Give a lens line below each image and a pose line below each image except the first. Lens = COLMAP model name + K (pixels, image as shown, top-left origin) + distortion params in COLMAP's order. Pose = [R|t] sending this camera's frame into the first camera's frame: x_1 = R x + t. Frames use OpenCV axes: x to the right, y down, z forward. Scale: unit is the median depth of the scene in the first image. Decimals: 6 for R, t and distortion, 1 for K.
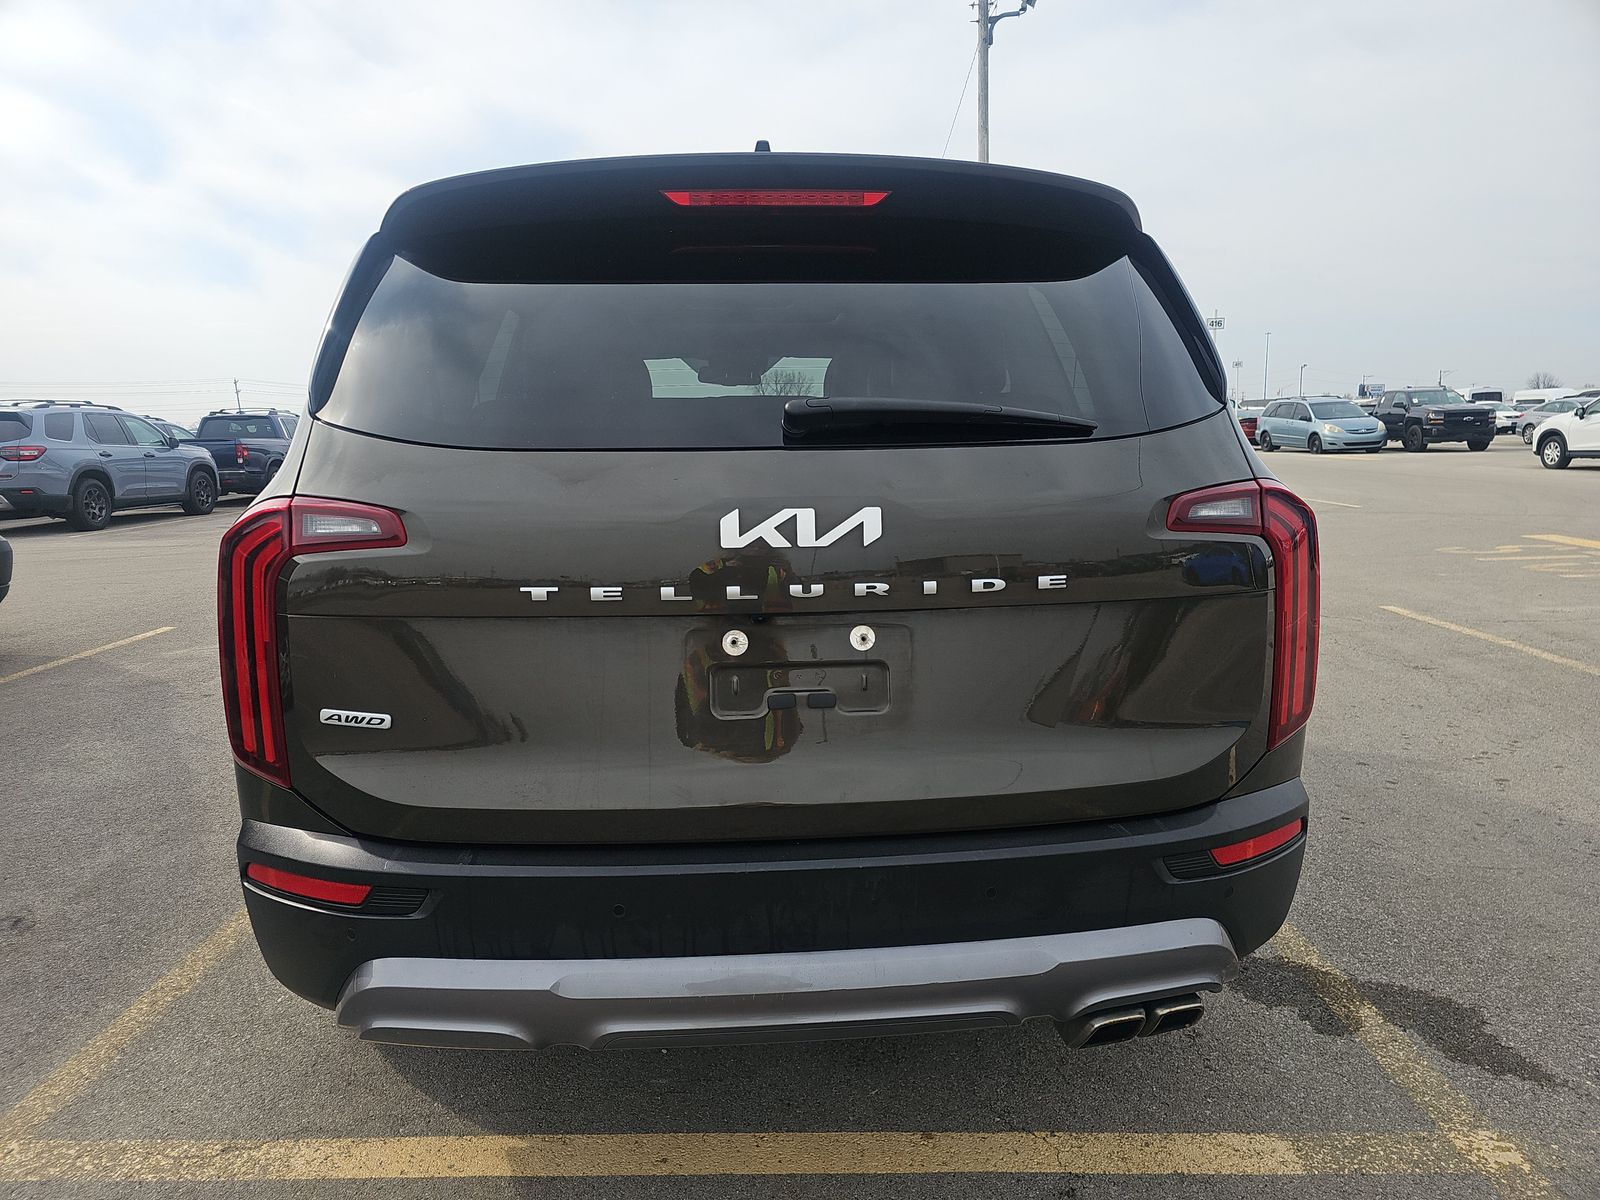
lens RADIAL K [[1081.5, 0, 799.1], [0, 1081.5, 599.2], [0, 0, 1]] dist [0.039815, 0.000396]
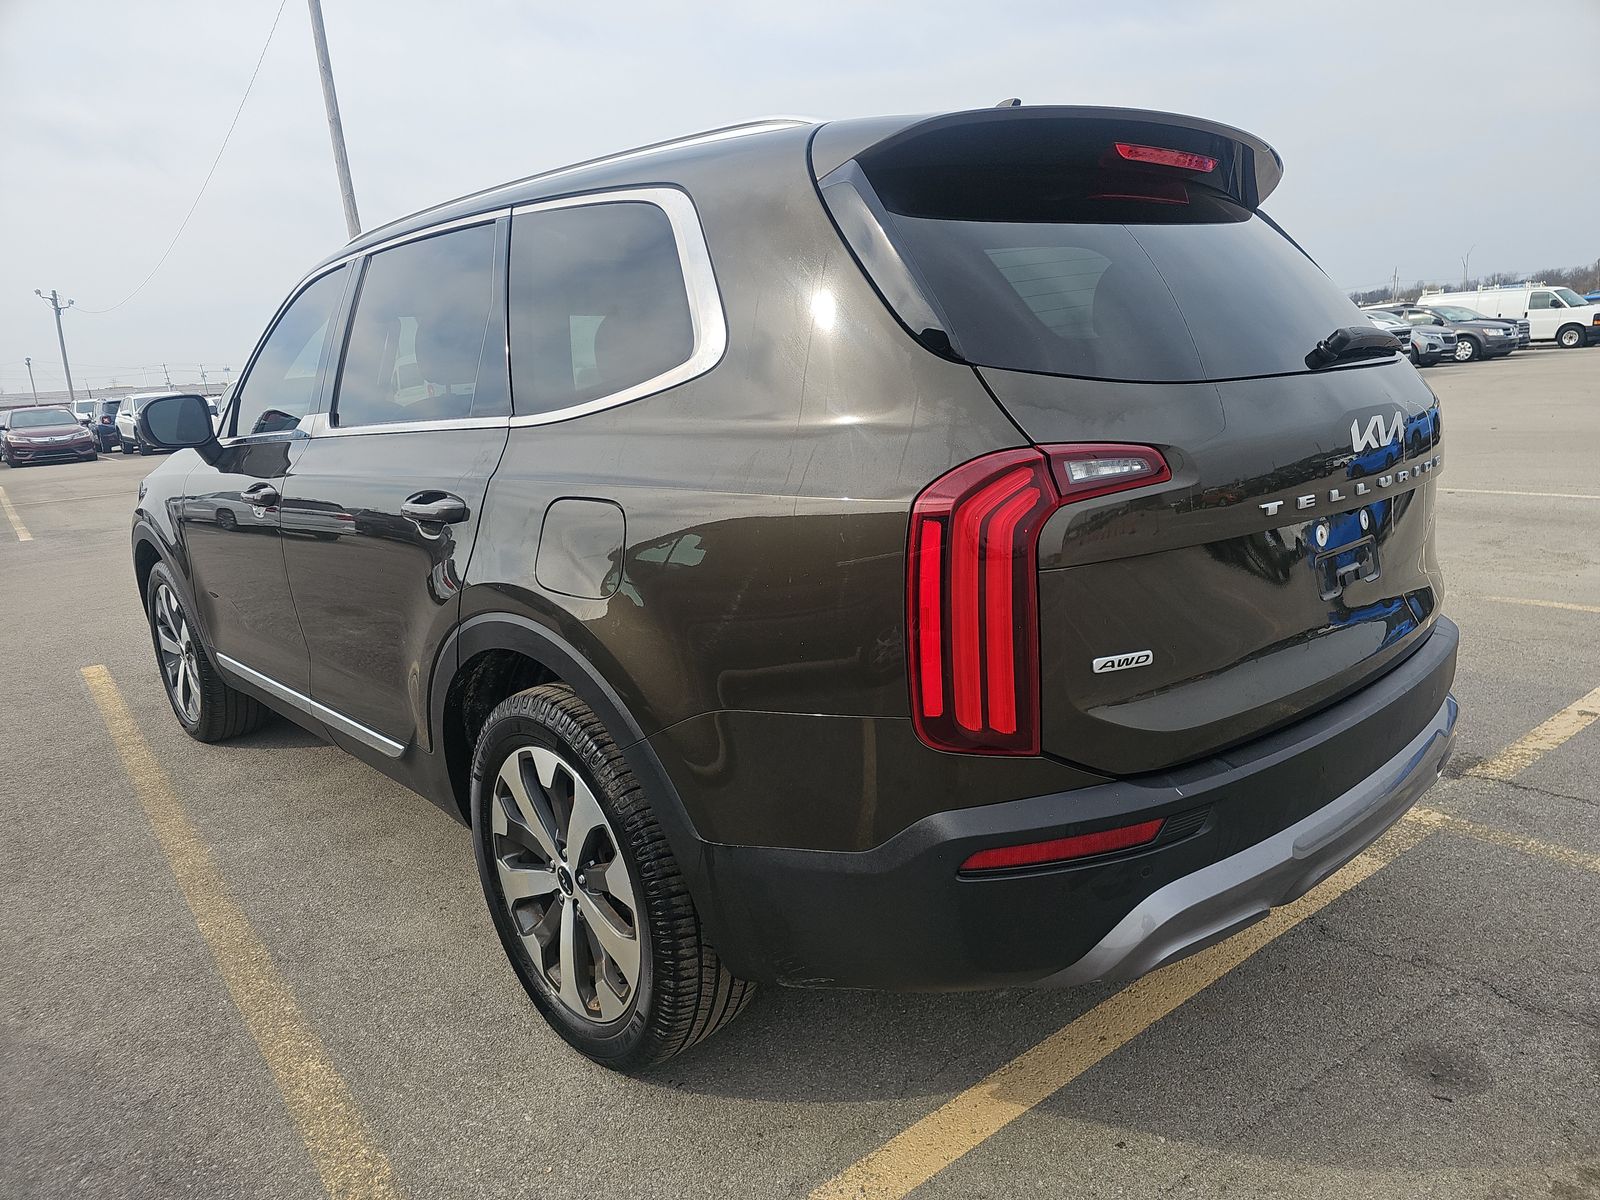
lens RADIAL K [[1081.5, 0, 799.9], [0, 1081.5, 597.1], [0, 0, 1]] dist [0.039815, 0.000396]
pose [[0.773033, -0.162905, 0.613093, -1.174824], [0.146624, 0.986178, 0.077162, -0.064508], [-0.617188, 0.030245, 0.786234, 0.383031]]
